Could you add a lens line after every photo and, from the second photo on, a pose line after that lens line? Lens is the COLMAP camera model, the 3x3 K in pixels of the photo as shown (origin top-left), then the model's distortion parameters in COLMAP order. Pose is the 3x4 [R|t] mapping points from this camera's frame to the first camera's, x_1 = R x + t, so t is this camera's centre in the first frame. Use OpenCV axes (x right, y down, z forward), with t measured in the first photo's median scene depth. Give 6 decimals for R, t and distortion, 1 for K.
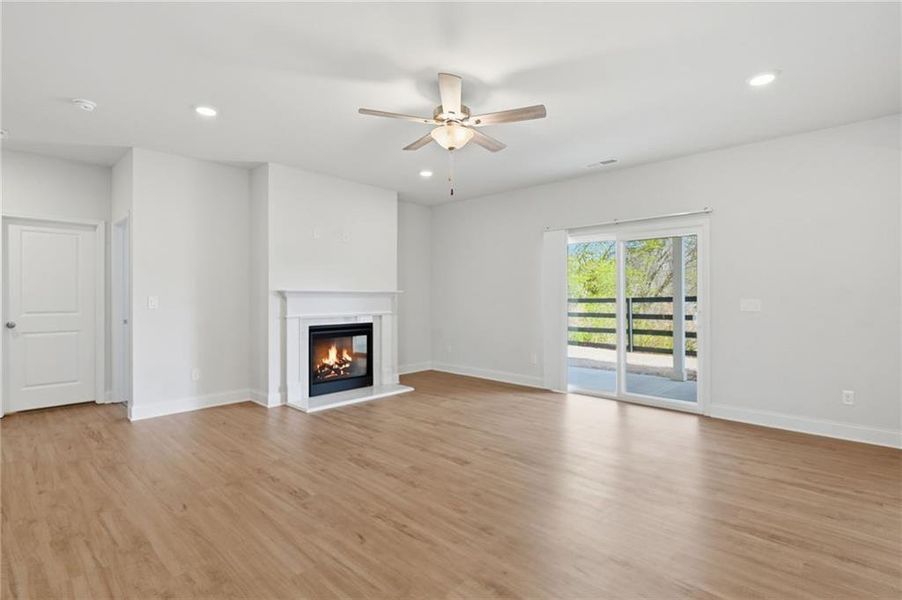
lens RADIAL K [[441.9, 0, 446.6], [0, 441.9, 299.1], [0, 0, 1]] dist [0.000837, 0.000094]
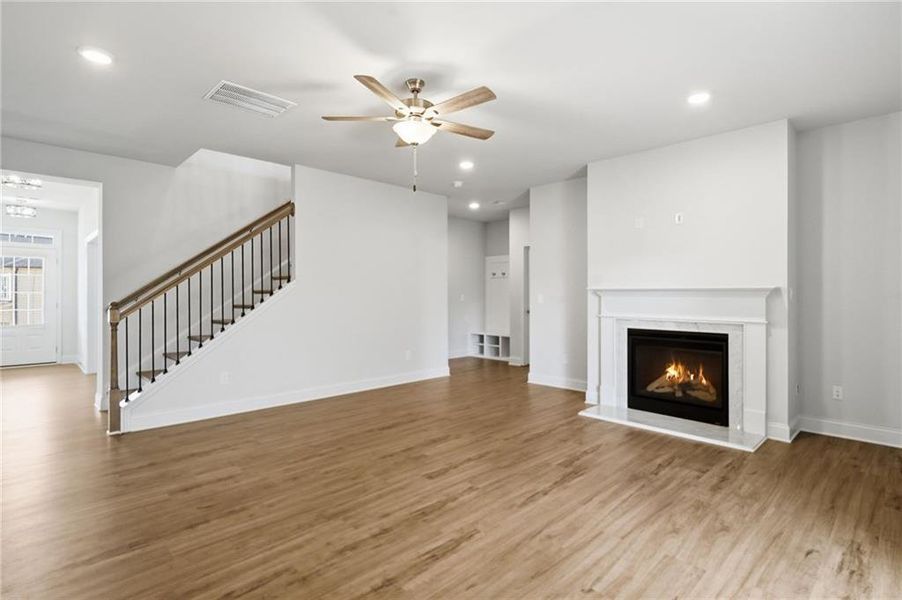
lens RADIAL K [[441.9, 0, 446.5], [0, 441.9, 296.0], [0, 0, 1]] dist [0.000837, 0.000094]
pose [[-0.054669, 0.003843, -0.998497, 0.746784], [-0.009659, 0.999944, 0.004378, -0.004930], [0.998458, 0.009884, -0.054629, 0.849376]]
